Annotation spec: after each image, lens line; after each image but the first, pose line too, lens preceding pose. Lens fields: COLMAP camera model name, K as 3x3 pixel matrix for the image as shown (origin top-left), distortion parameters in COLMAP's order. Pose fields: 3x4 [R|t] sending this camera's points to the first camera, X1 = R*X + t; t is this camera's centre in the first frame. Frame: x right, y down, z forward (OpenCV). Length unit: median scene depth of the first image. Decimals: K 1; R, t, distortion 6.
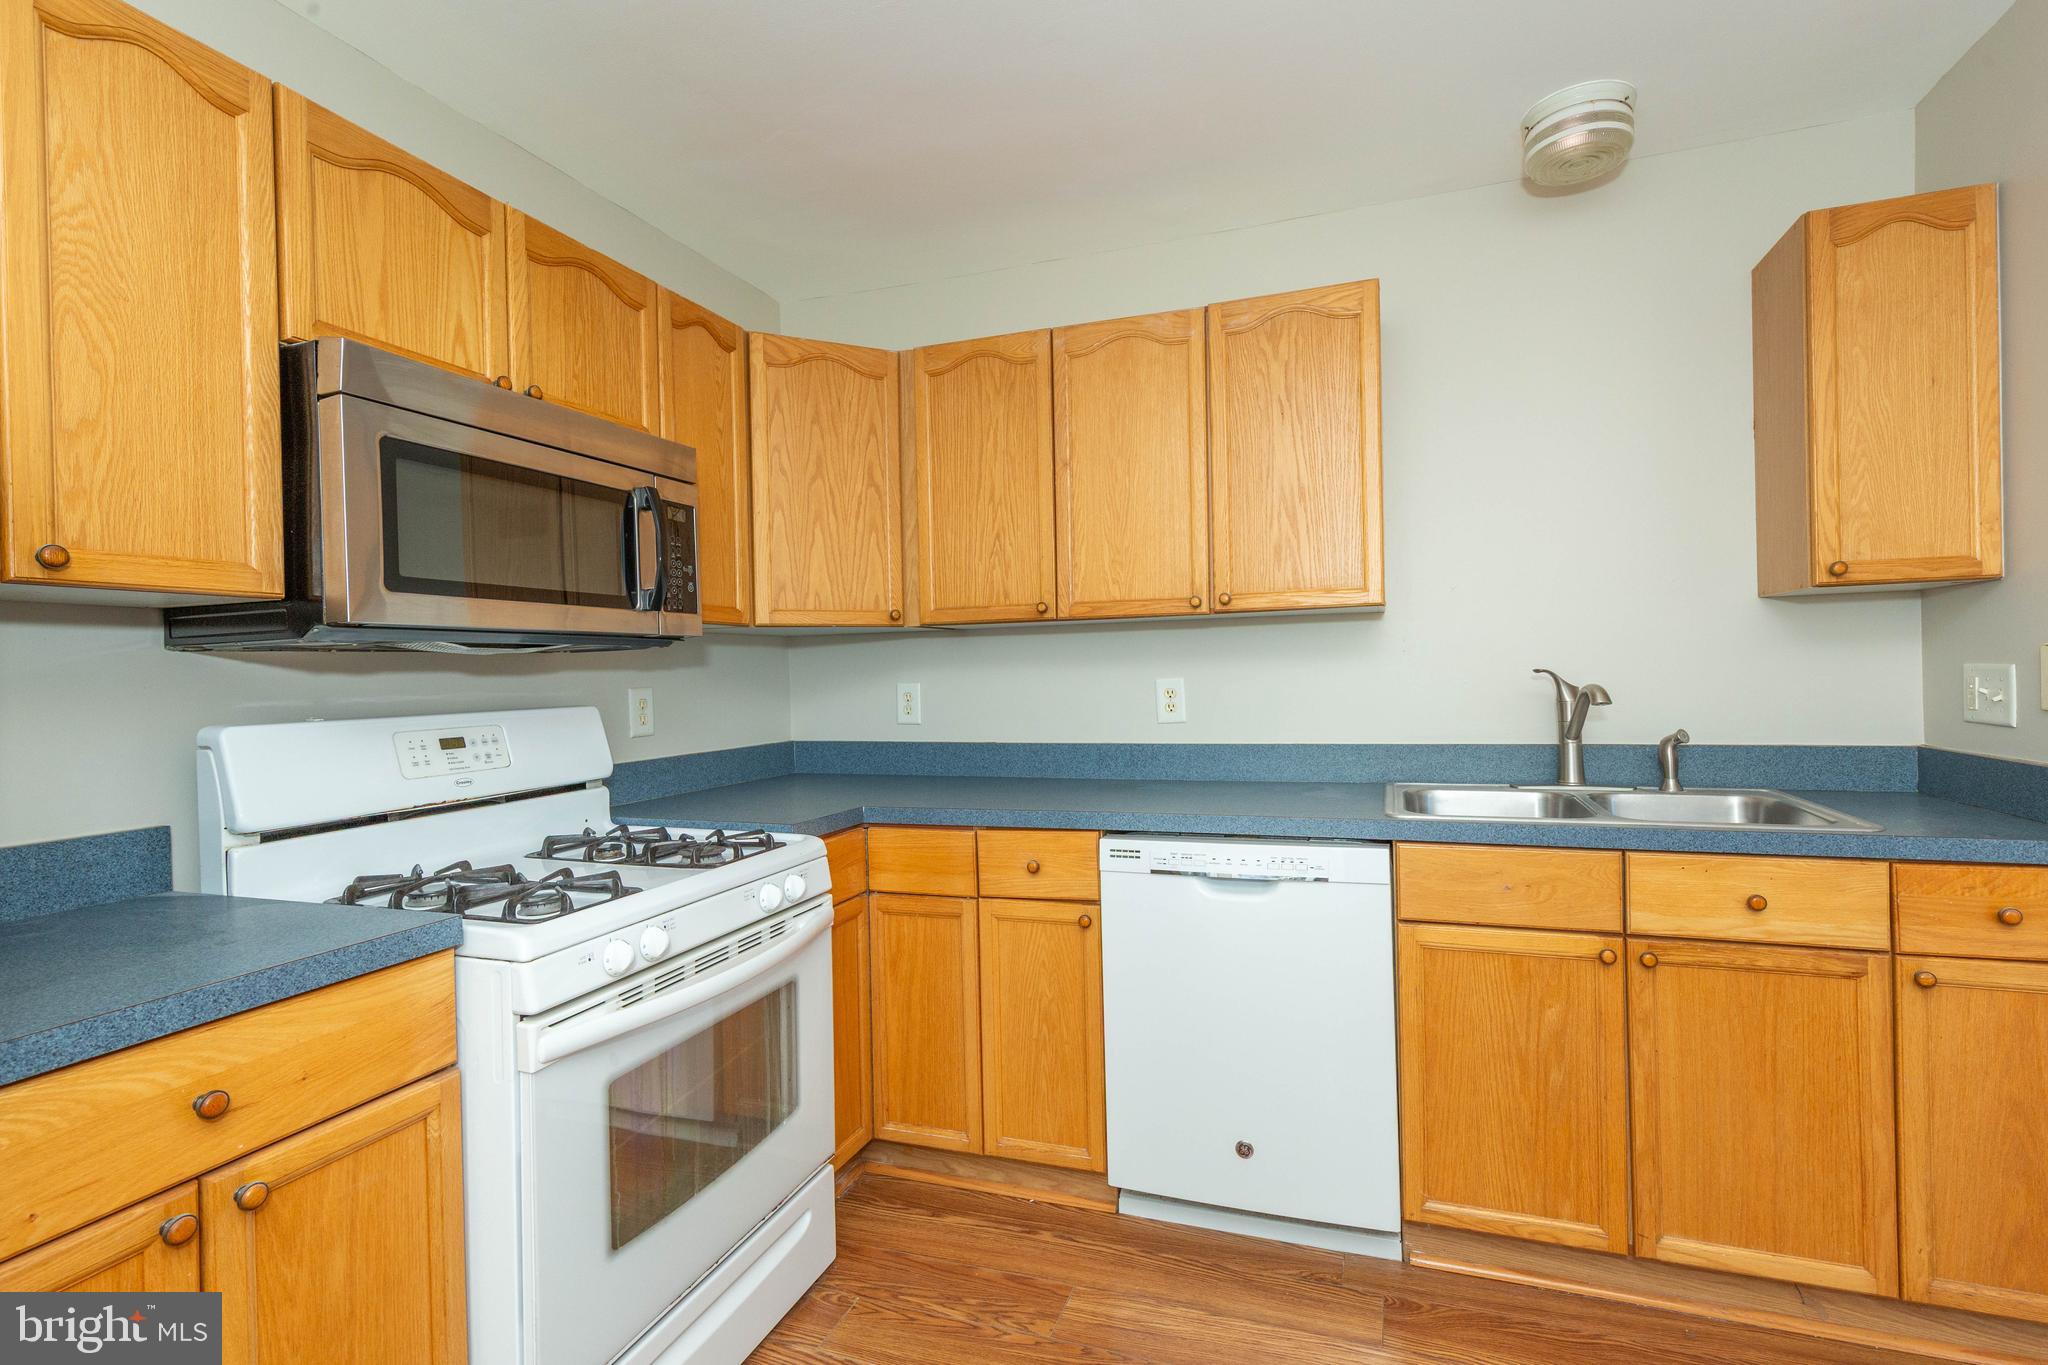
lens RADIAL K [[981.4, 0, 1007.9], [0, 981.4, 677.8], [0, 0, 1]] dist [0.008501, -0.002210]
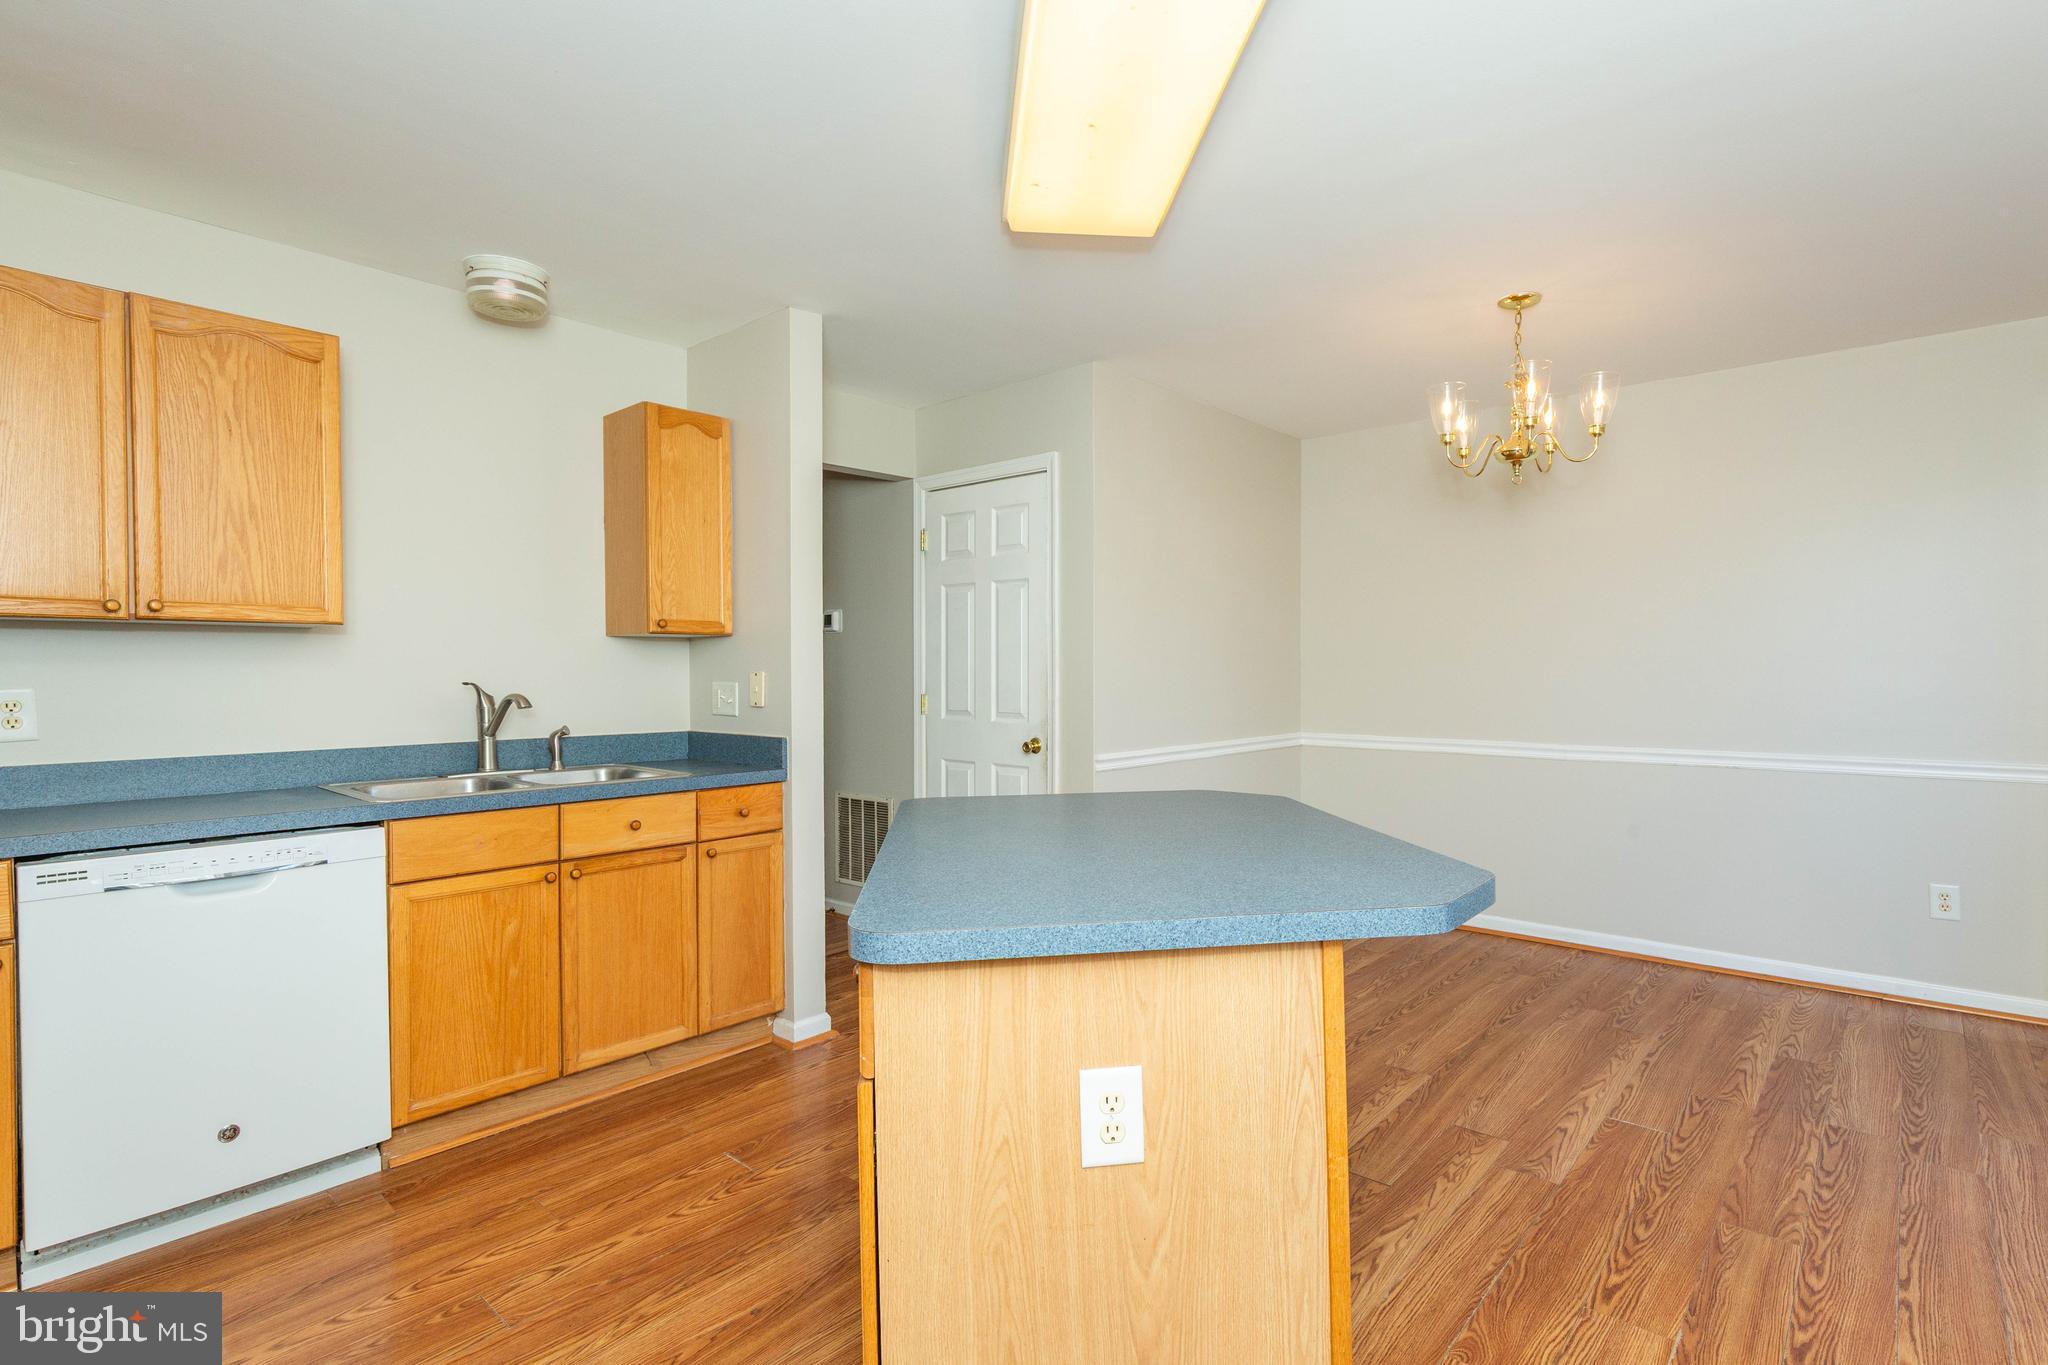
lens RADIAL K [[981.4, 0, 1027.6], [0, 981.4, 680.9], [0, 0, 1]] dist [0.008501, -0.002210]
pose [[0.408424, 0.014394, 0.912679, -0.385950], [-0.000013, 0.999876, -0.015763, 0.011098], [-0.912793, 0.006426, 0.408373, -0.218998]]
